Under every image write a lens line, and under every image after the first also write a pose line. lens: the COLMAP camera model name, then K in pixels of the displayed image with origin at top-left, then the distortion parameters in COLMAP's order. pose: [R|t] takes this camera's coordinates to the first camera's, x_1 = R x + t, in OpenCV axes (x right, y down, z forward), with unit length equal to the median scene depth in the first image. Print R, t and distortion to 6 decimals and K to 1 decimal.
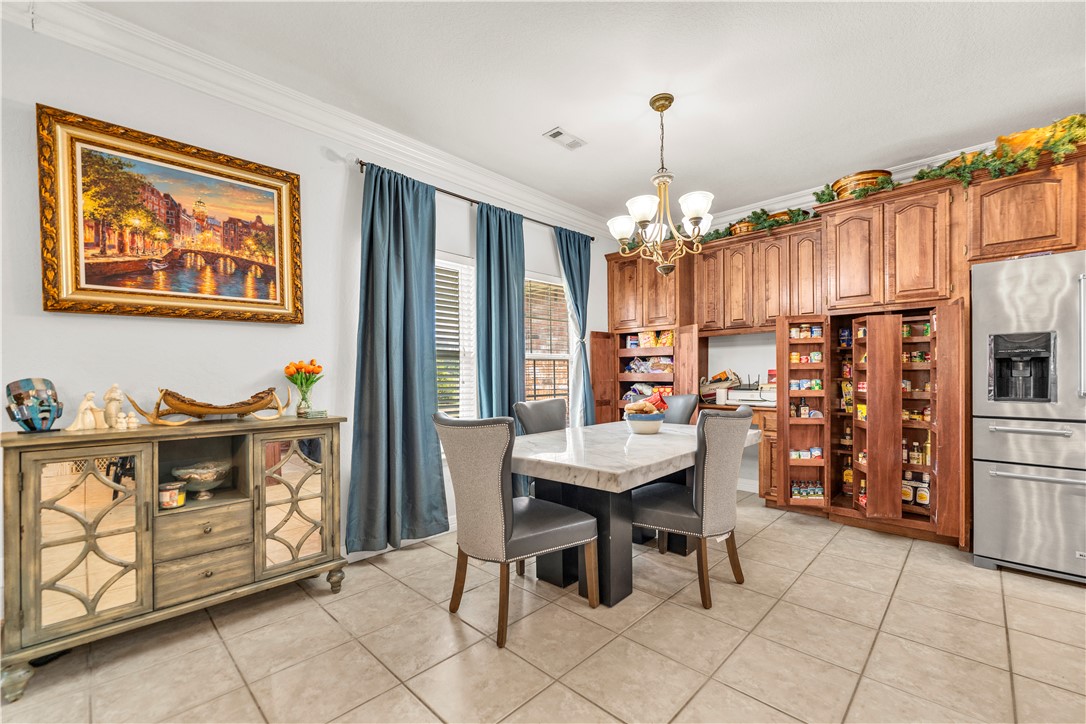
lens RADIAL K [[451.8, 0, 539.5], [0, 451.8, 367.5], [0, 0, 1]] dist [-0.001366, -0.000393]
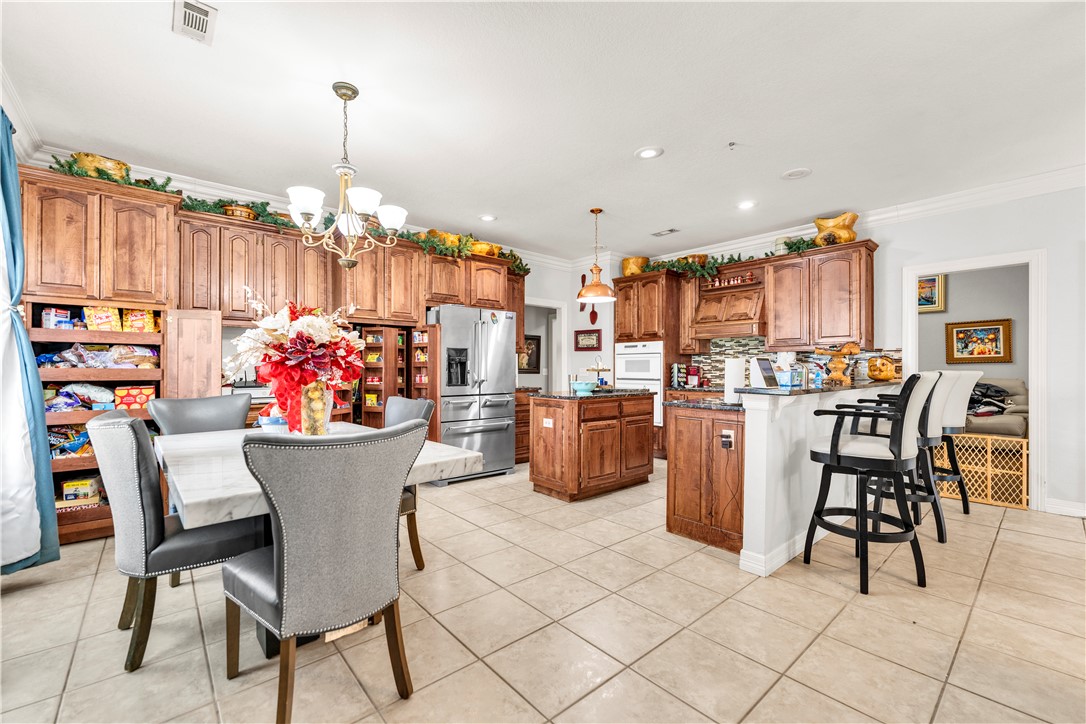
lens RADIAL K [[447.4, 0, 540.0], [0, 447.4, 359.4], [0, 0, 1]] dist [-0.000659, -0.000136]
pose [[0.085357, 0.029552, 0.995912, -0.432603], [-0.014716, 0.999488, -0.028397, 0.009423], [-0.996242, -0.012232, 0.085748, 0.333859]]
